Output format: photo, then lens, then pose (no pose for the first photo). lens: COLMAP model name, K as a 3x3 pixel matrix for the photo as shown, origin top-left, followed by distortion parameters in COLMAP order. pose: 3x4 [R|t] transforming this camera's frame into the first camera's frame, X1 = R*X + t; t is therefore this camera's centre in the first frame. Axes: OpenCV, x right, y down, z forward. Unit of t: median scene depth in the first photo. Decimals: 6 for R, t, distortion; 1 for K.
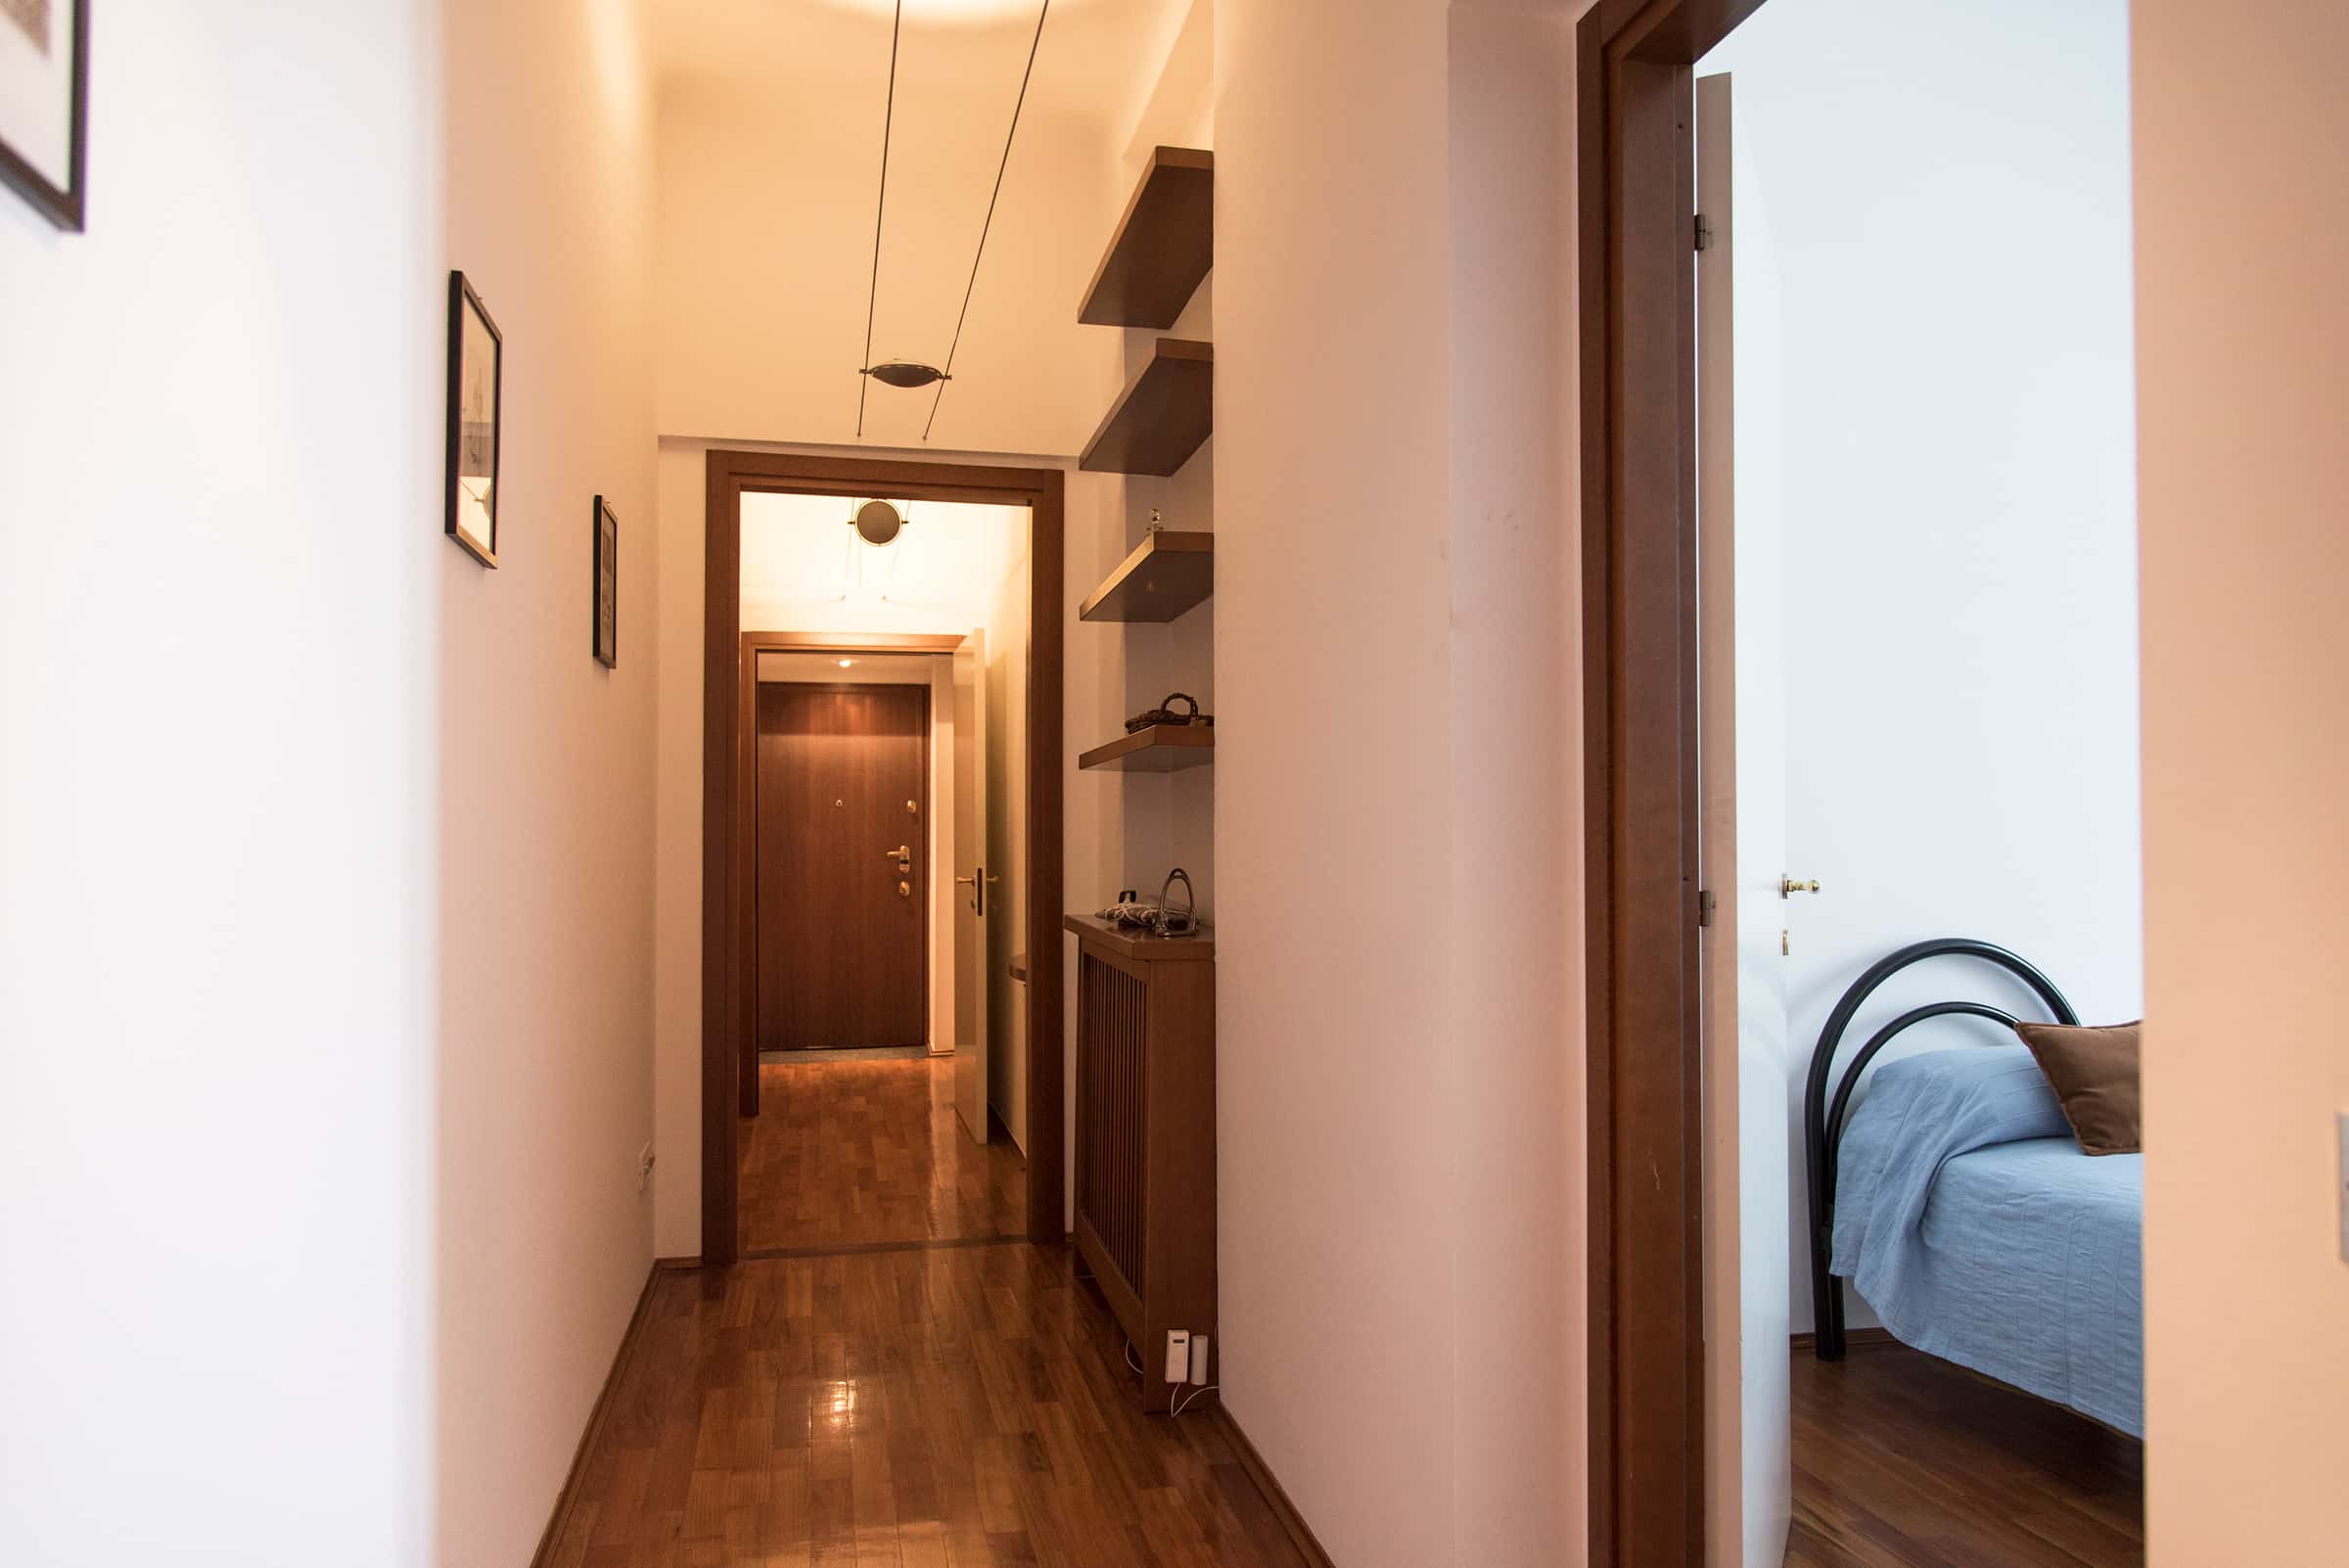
lens RADIAL K [[1572.4, 0, 1190.1], [0, 1572.4, 787.6], [0, 0, 1]] dist [-0.000755, -0.003627]
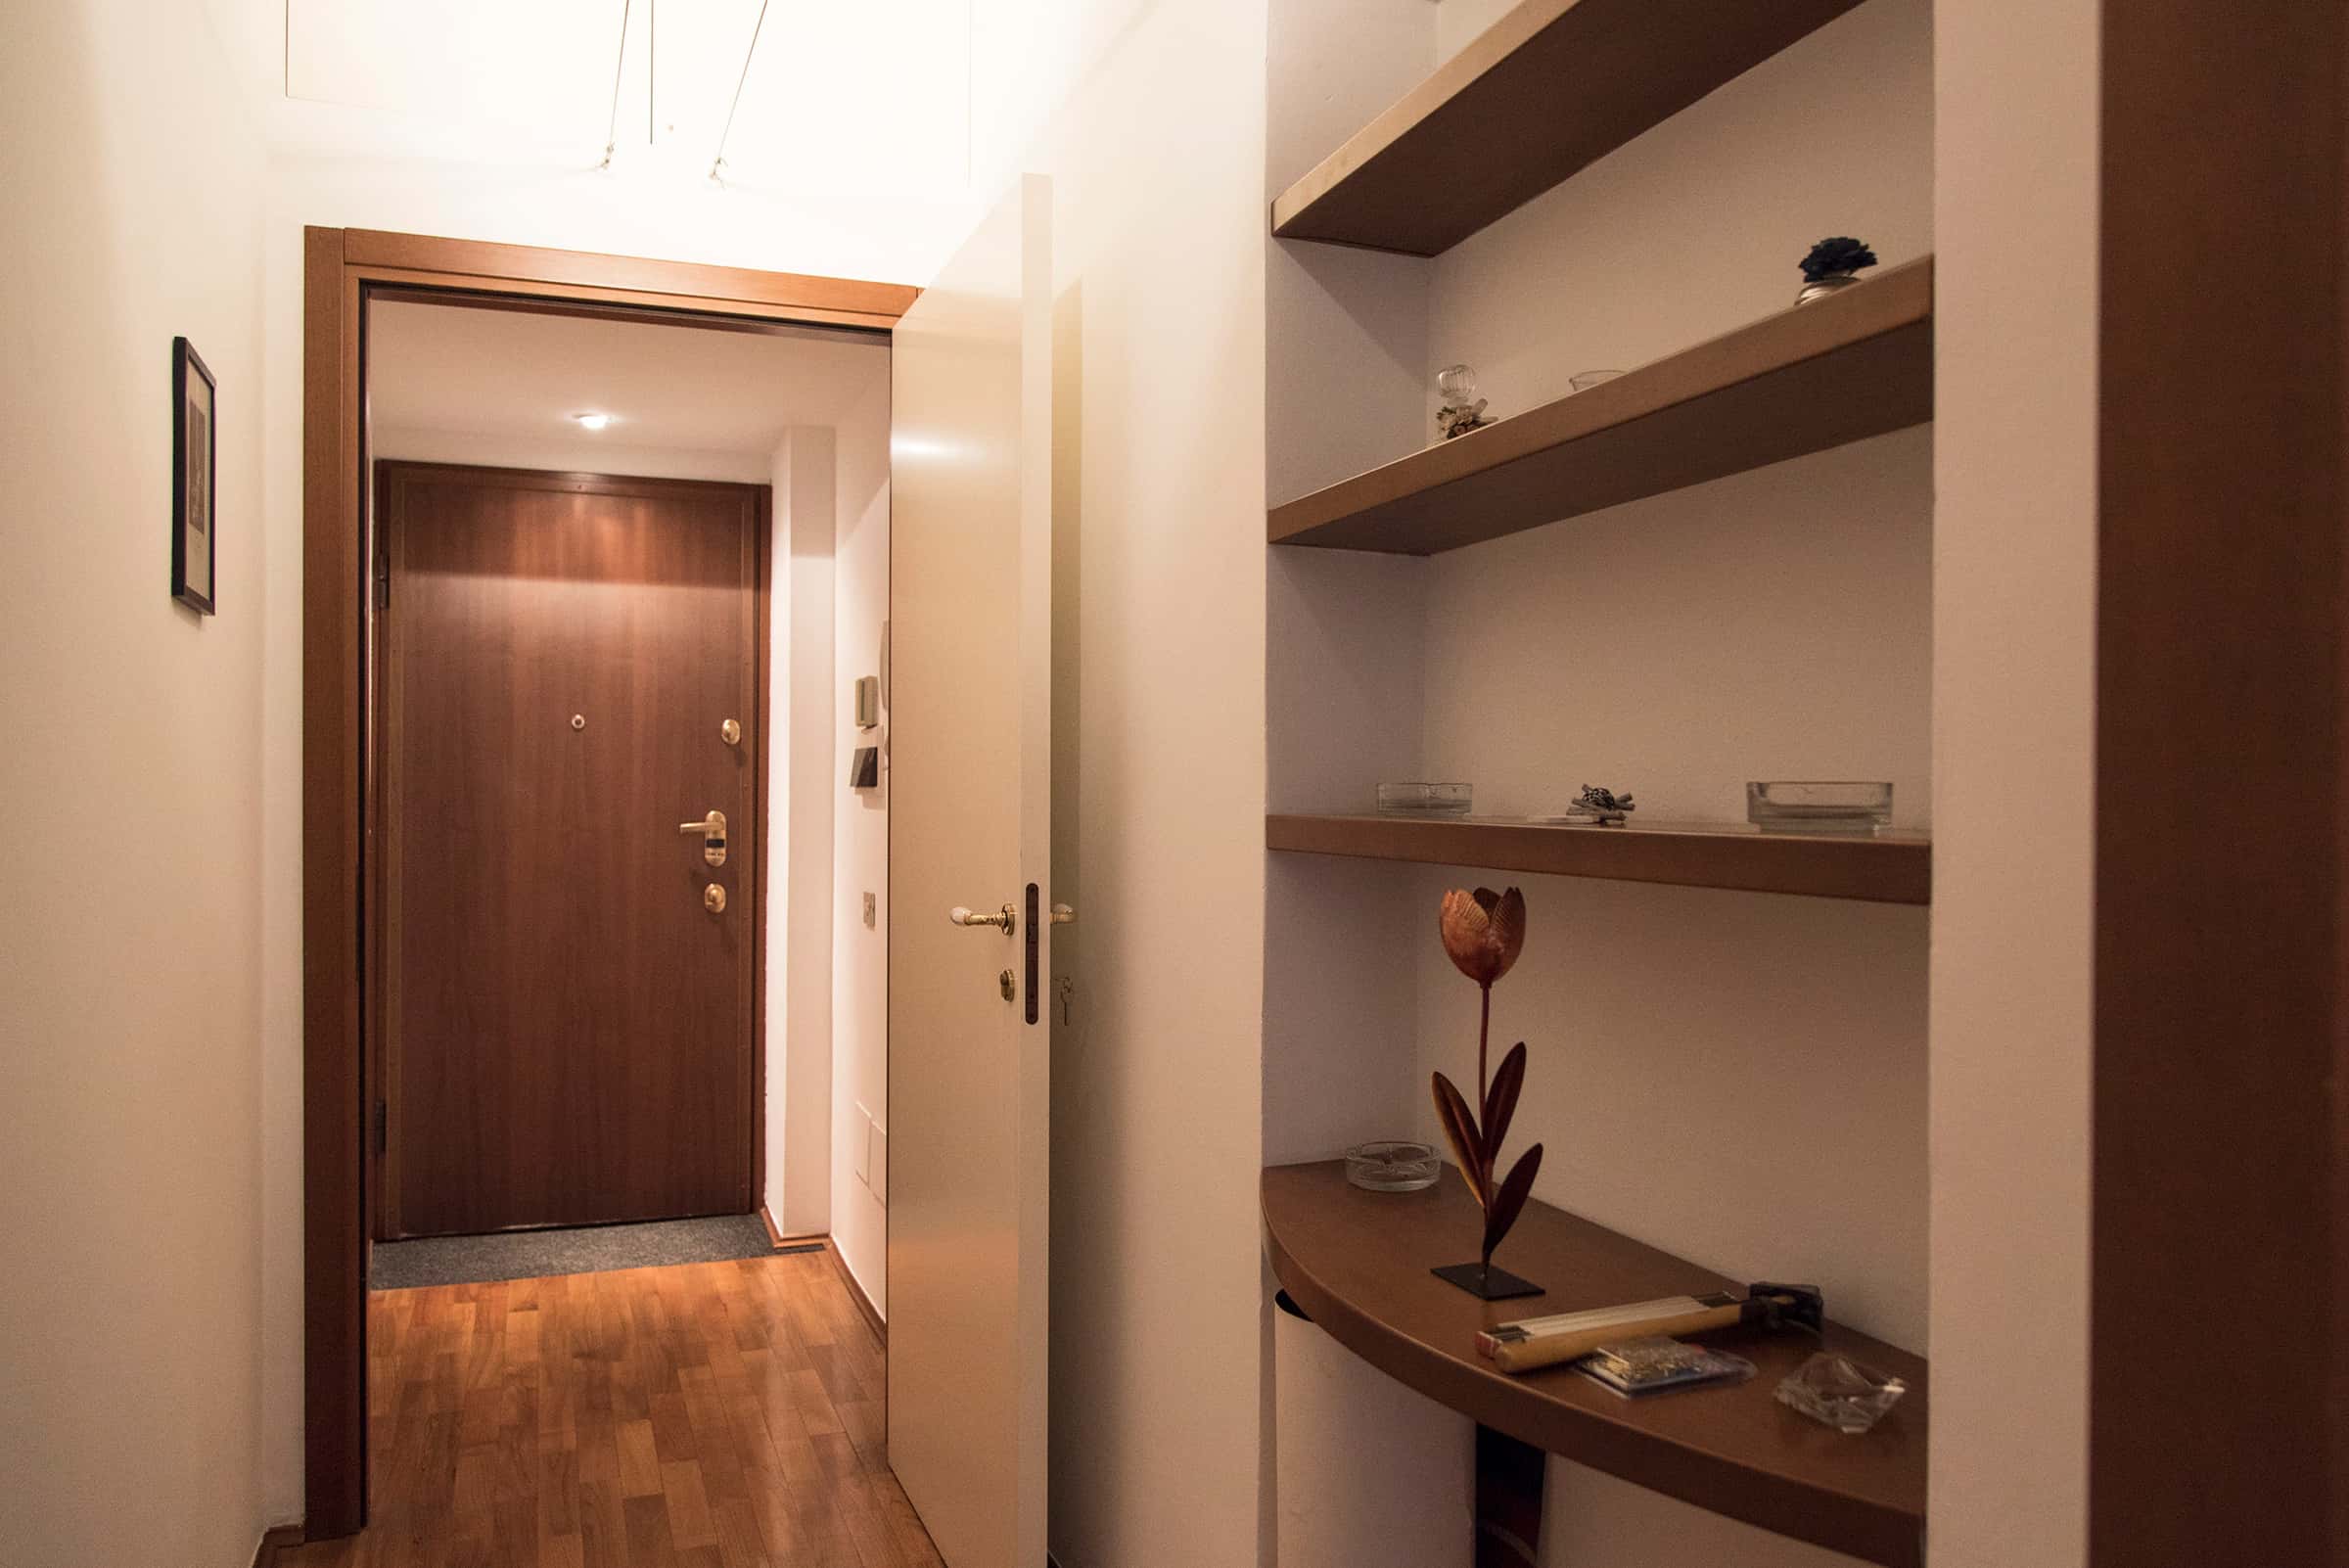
lens RADIAL K [[1572.4, 0, 1151.5], [0, 1572.4, 790.6], [0, 0, 1]] dist [-0.000755, -0.003627]
pose [[0.989608, 0.009906, 0.143450, -0.117709], [-0.013418, 0.999633, 0.023535, 0.017272], [-0.143164, -0.025215, 0.989378, 0.495023]]
